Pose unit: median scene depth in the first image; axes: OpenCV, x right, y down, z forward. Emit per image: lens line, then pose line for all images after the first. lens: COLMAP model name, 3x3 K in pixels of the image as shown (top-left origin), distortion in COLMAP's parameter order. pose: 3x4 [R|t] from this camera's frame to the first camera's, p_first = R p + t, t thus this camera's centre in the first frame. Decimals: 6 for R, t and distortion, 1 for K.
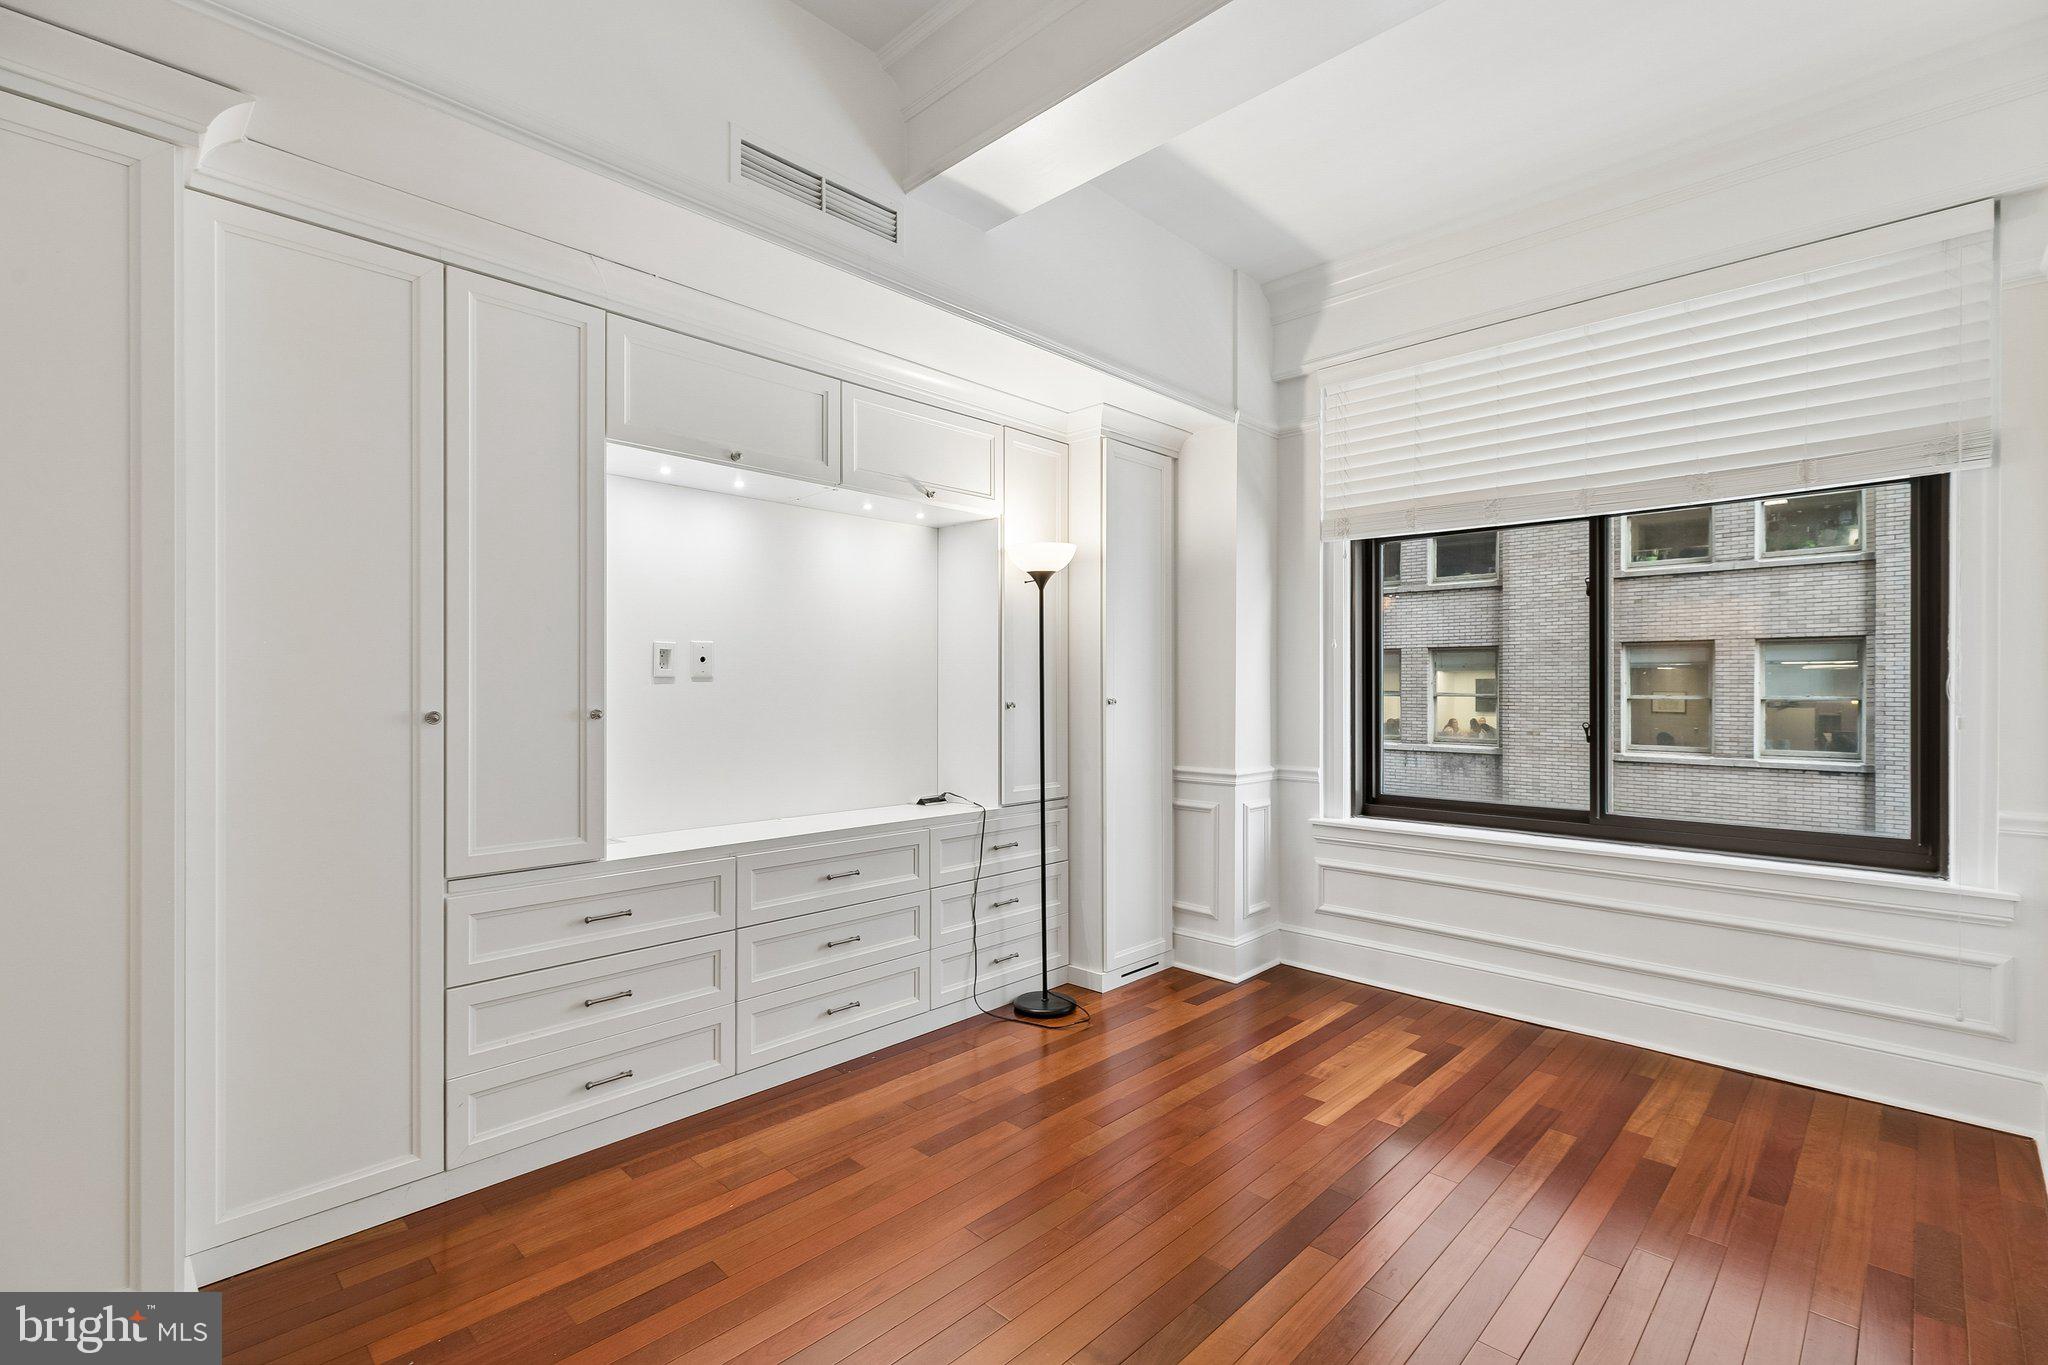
lens RADIAL K [[917.7, 0, 1004.5], [0, 917.7, 688.4], [0, 0, 1]] dist [0.000886, 0.000217]
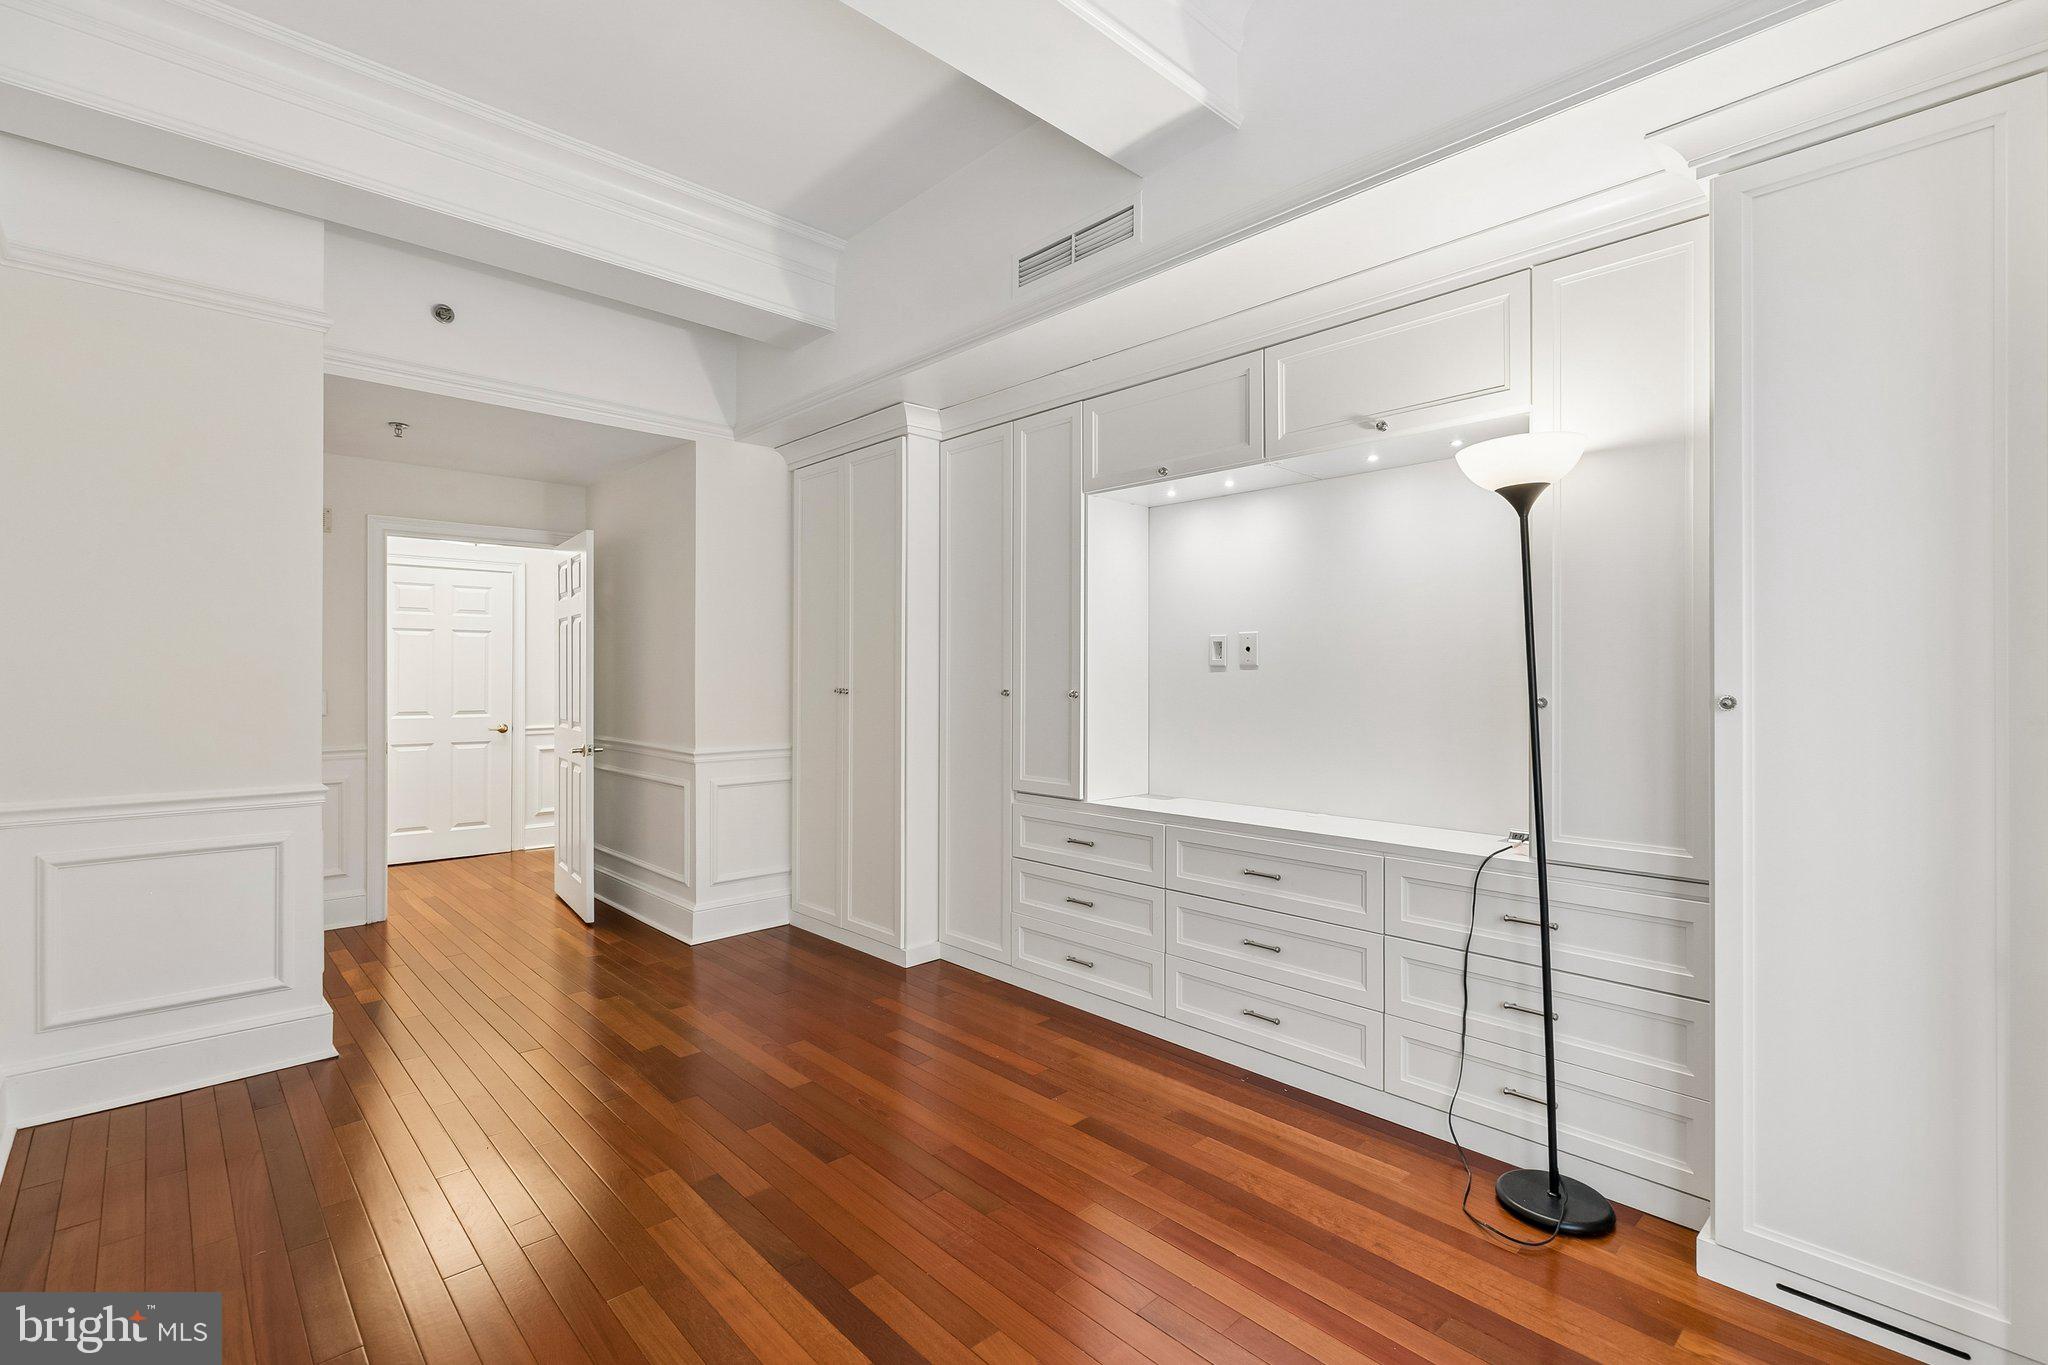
lens RADIAL K [[921.8, 0, 1022.1], [0, 921.8, 670.6], [0, 0, 1]] dist [0.001179, 0.000130]
pose [[-0.035489, -0.005233, -0.999356, 0.653372], [-0.000614, 0.999986, -0.005215, -0.000310], [0.999370, 0.000428, -0.035492, 0.663726]]
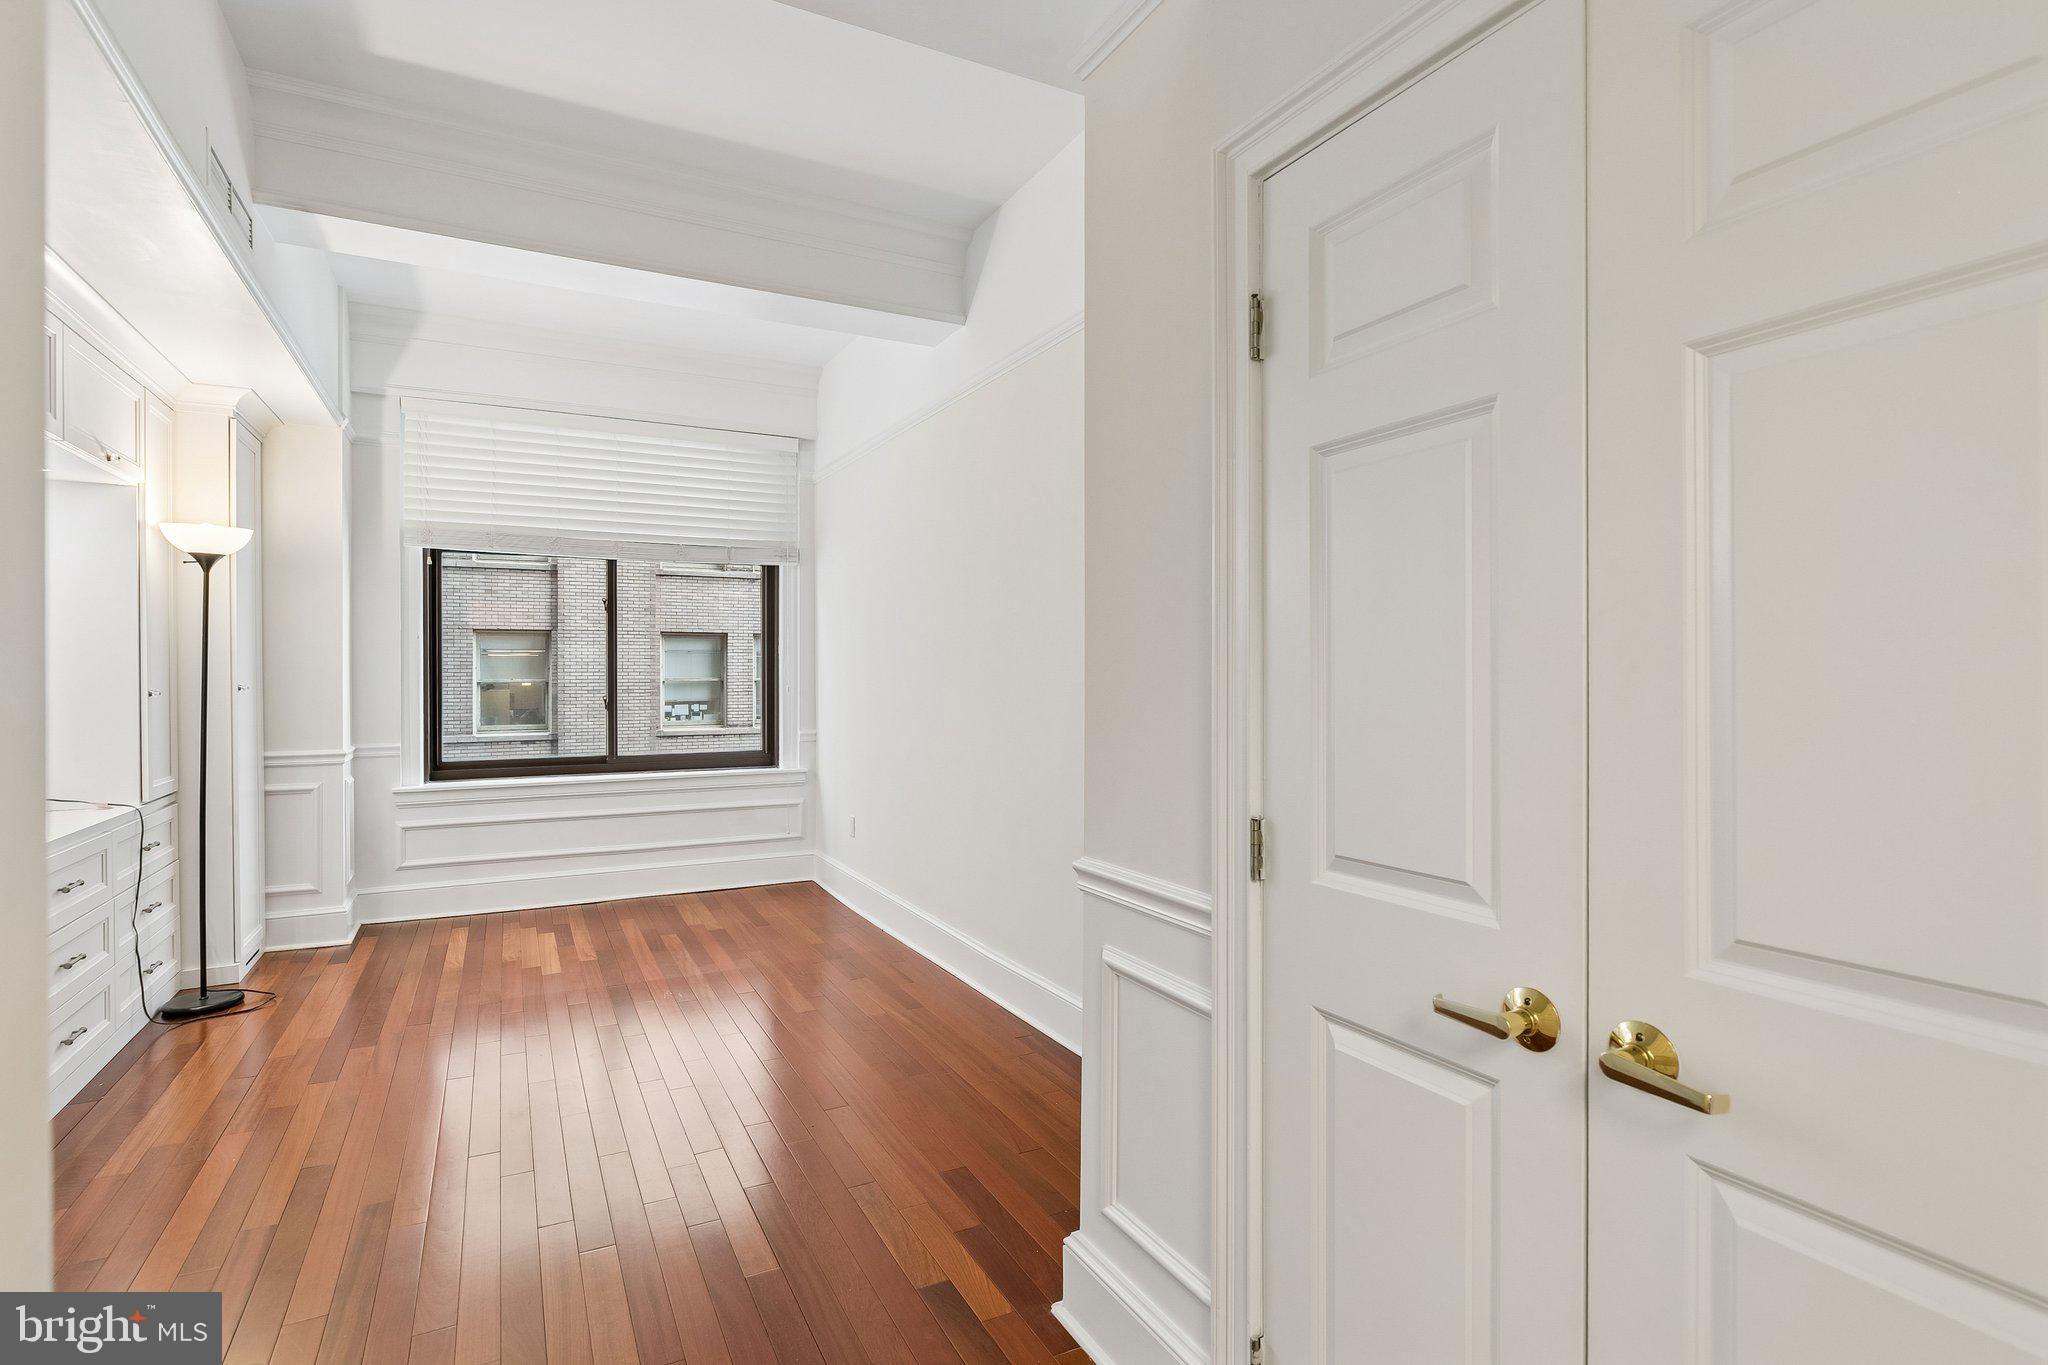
lens RADIAL K [[1011.6, 0, 1024.0], [0, 1011.6, 682.5], [0, 0, 1]] dist [-0.005653, -0.000310]
pose [[0.306138, -0.012392, 0.951906, -0.684775], [0.003613, 0.999923, 0.011855, -0.001339], [-0.951980, -0.000190, 0.306160, -0.139427]]
